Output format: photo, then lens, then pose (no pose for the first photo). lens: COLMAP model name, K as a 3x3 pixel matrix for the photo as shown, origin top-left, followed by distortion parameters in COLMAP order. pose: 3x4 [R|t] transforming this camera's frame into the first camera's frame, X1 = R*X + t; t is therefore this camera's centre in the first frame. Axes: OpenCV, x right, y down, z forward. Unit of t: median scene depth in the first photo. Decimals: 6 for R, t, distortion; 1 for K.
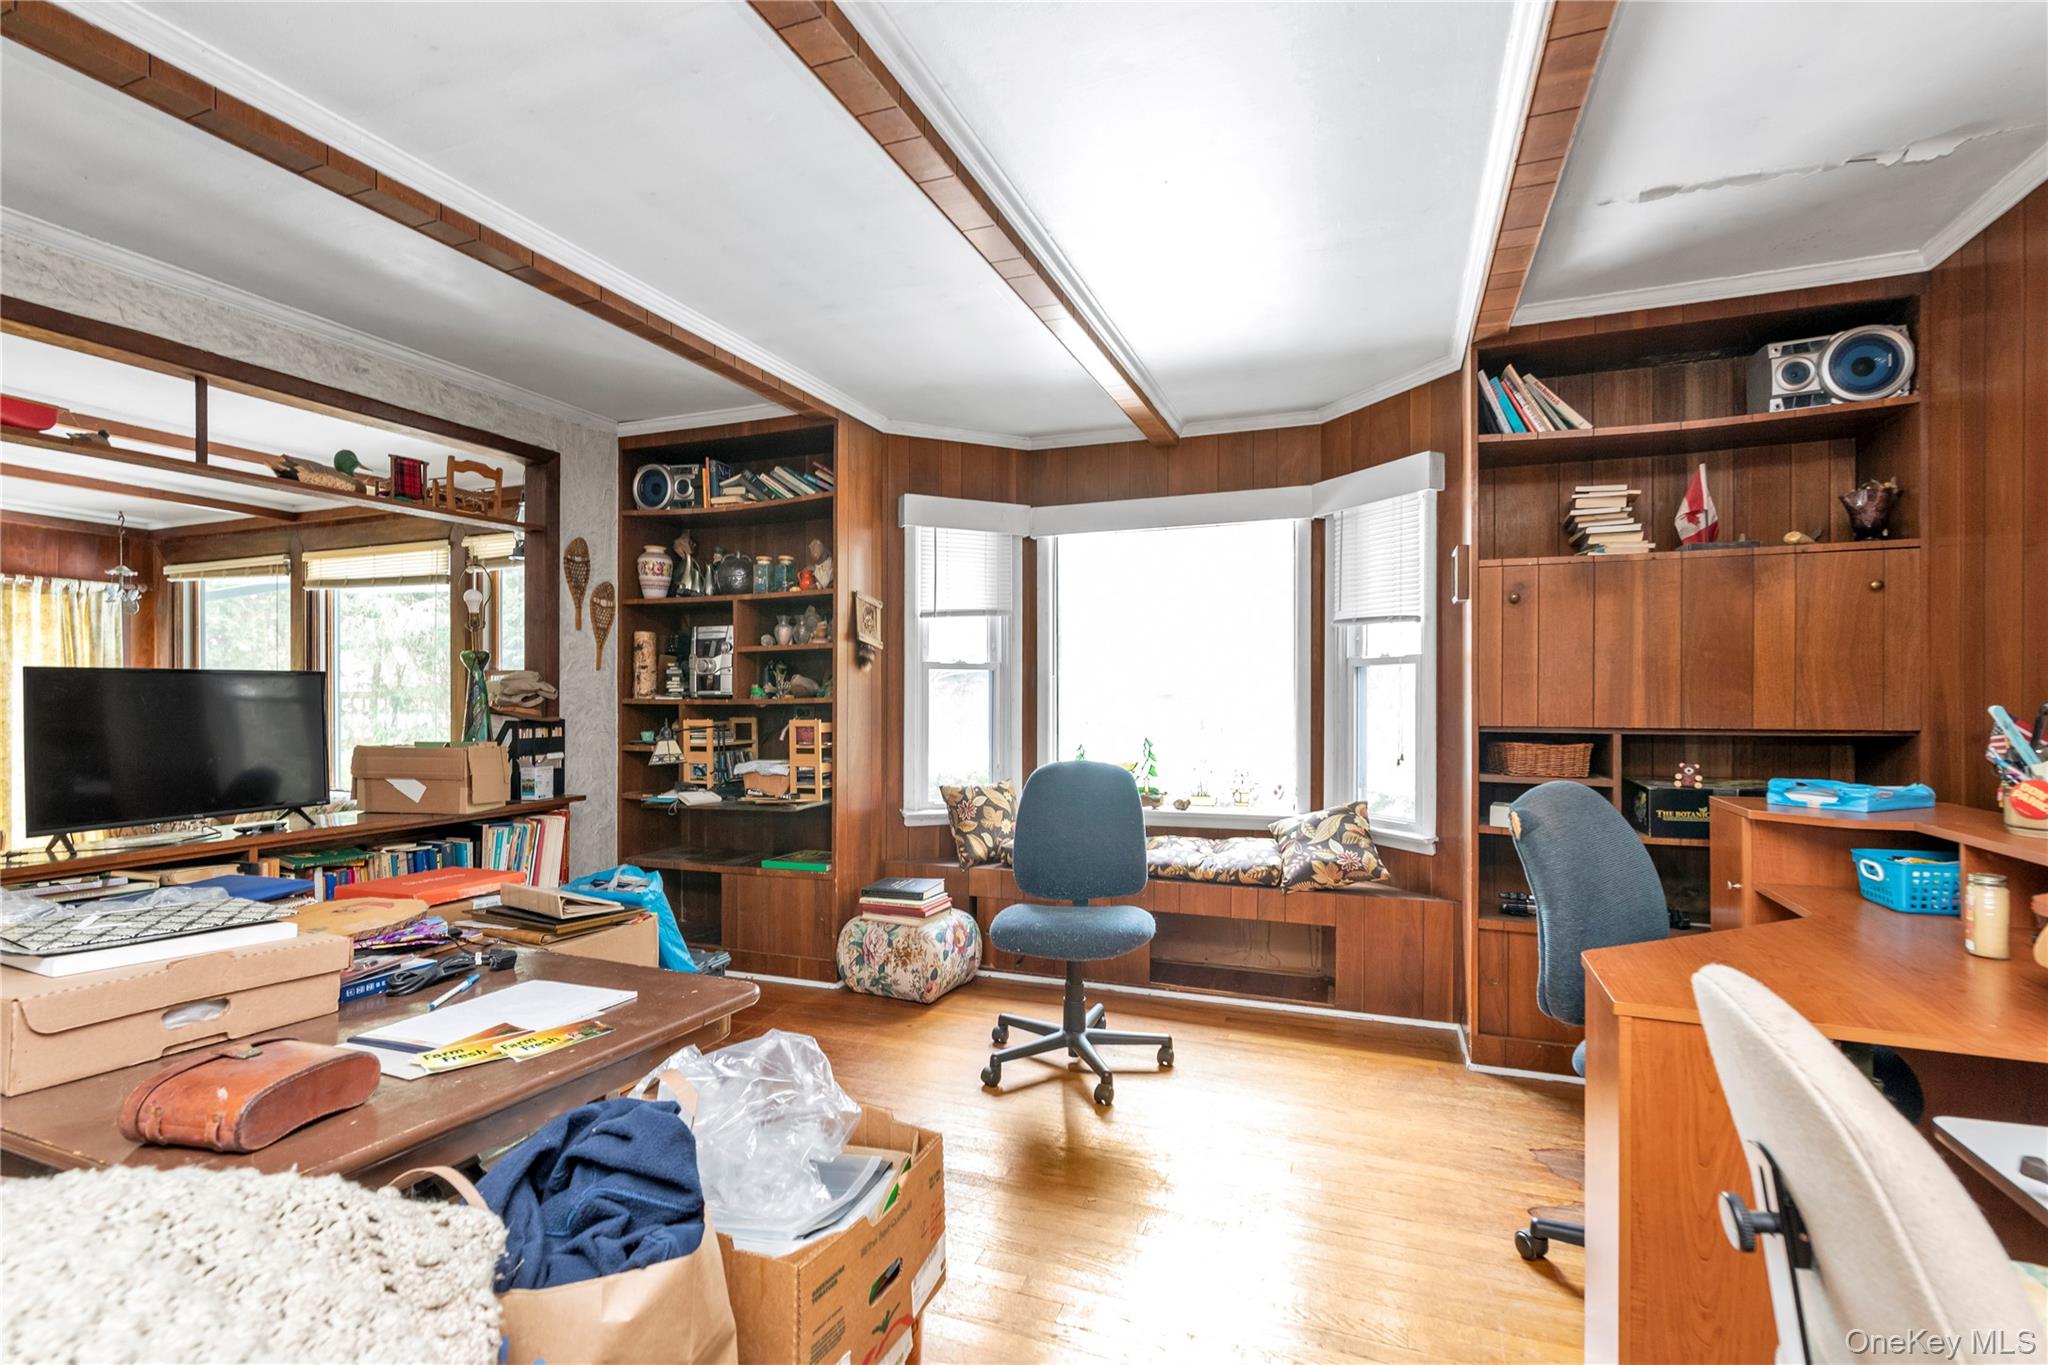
lens RADIAL K [[905.4, 0, 1034.2], [0, 905.4, 700.7], [0, 0, 1]] dist [0.003001, -0.000911]
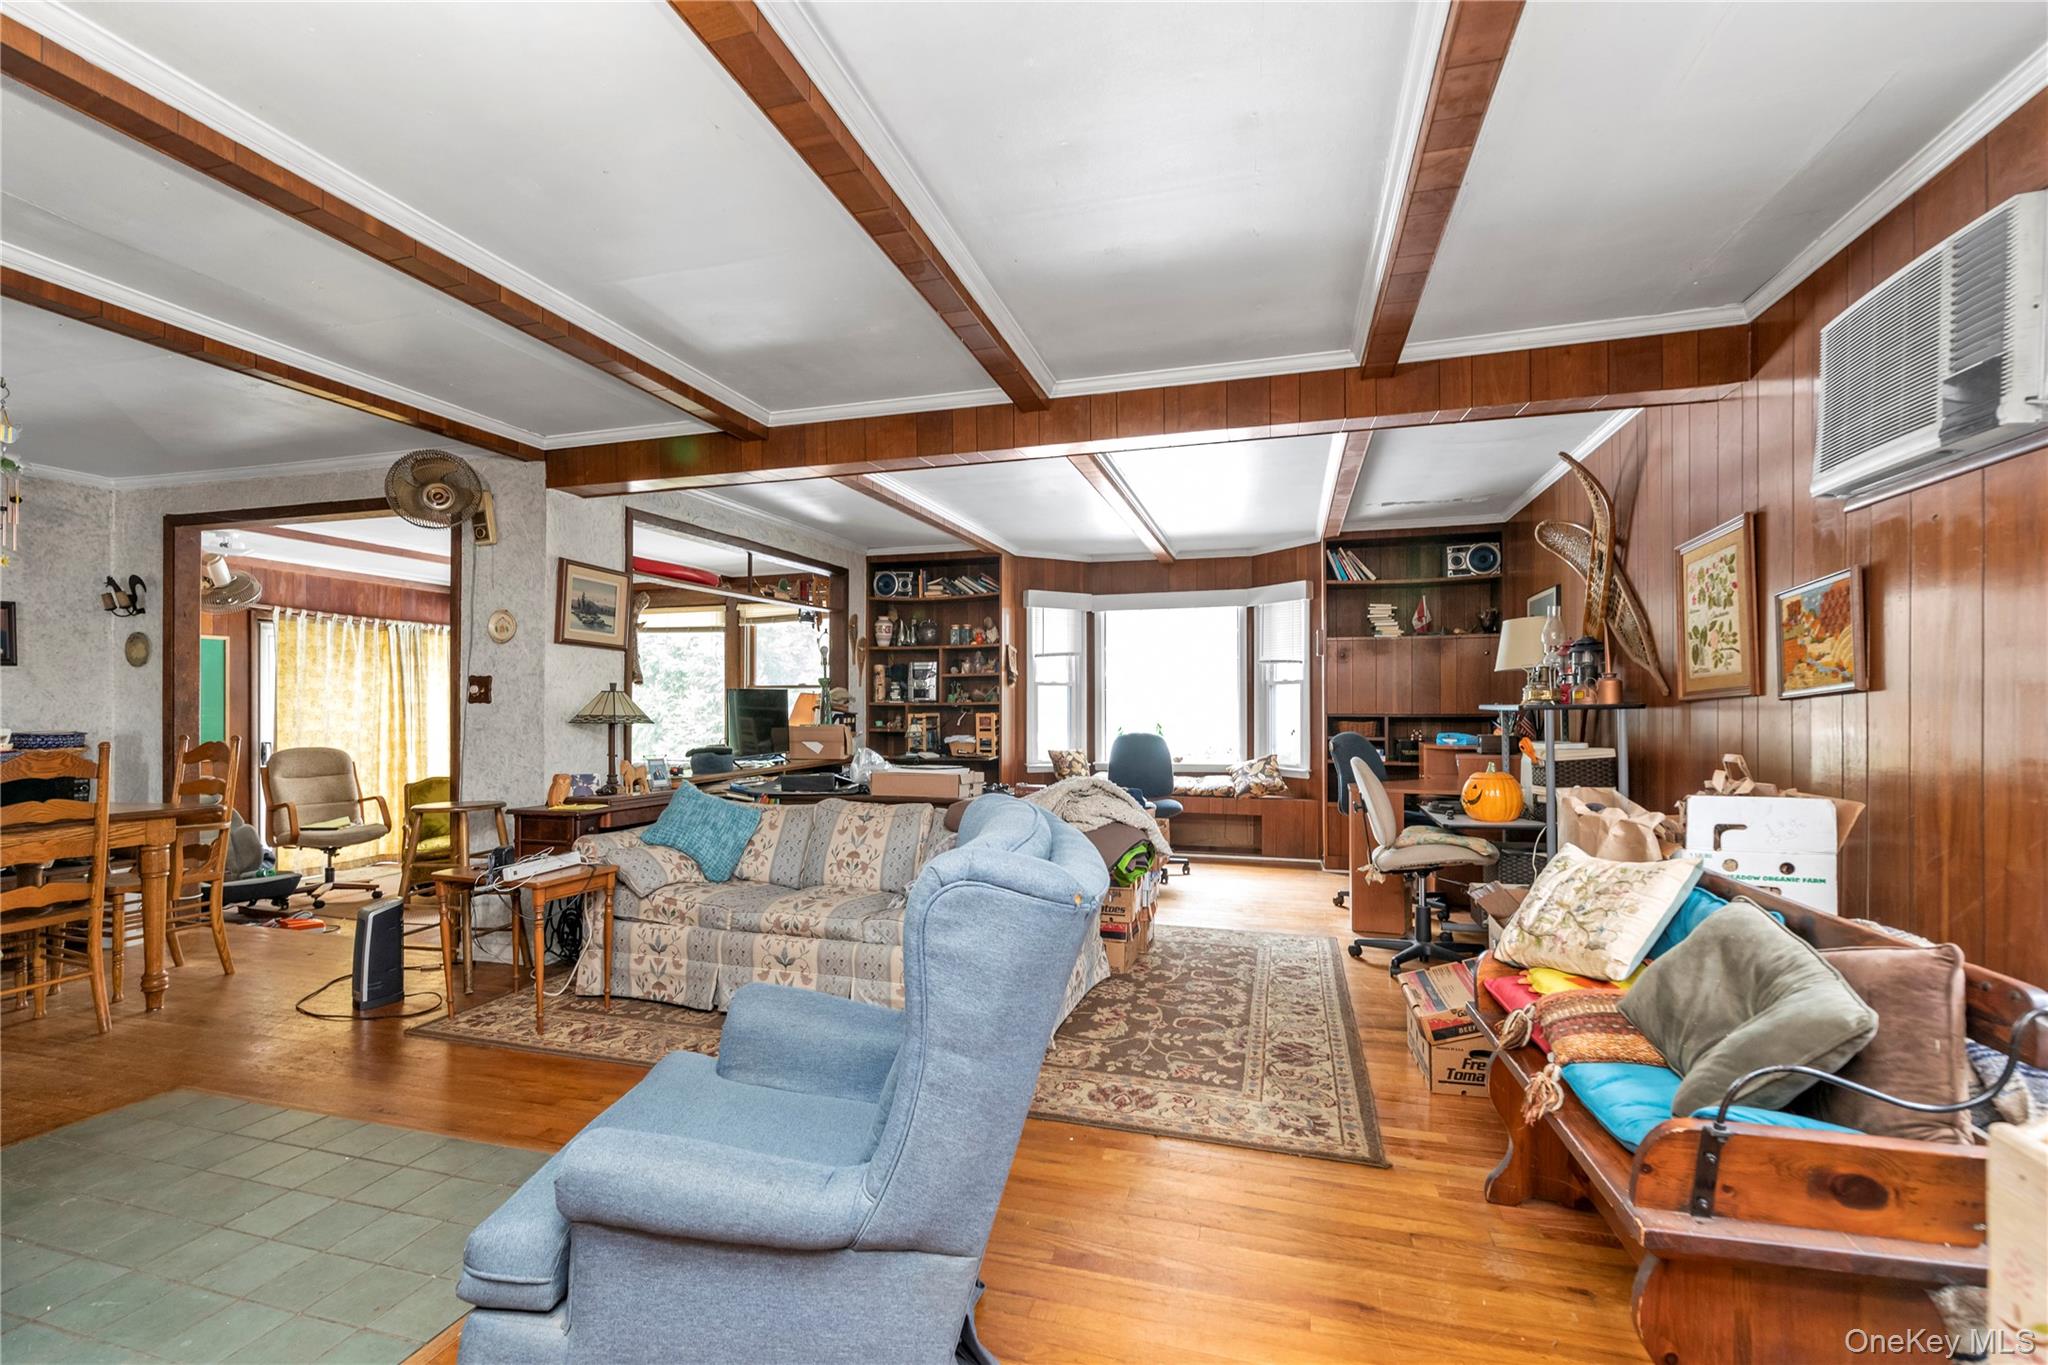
lens RADIAL K [[905.4, 0, 1014.6], [0, 905.4, 699.6], [0, 0, 1]] dist [0.003001, -0.000911]
pose [[0.996672, -0.001015, 0.081516, -0.331790], [0.001794, 0.999953, -0.009488, 0.009973], [-0.081503, 0.009603, 0.996627, -0.843923]]
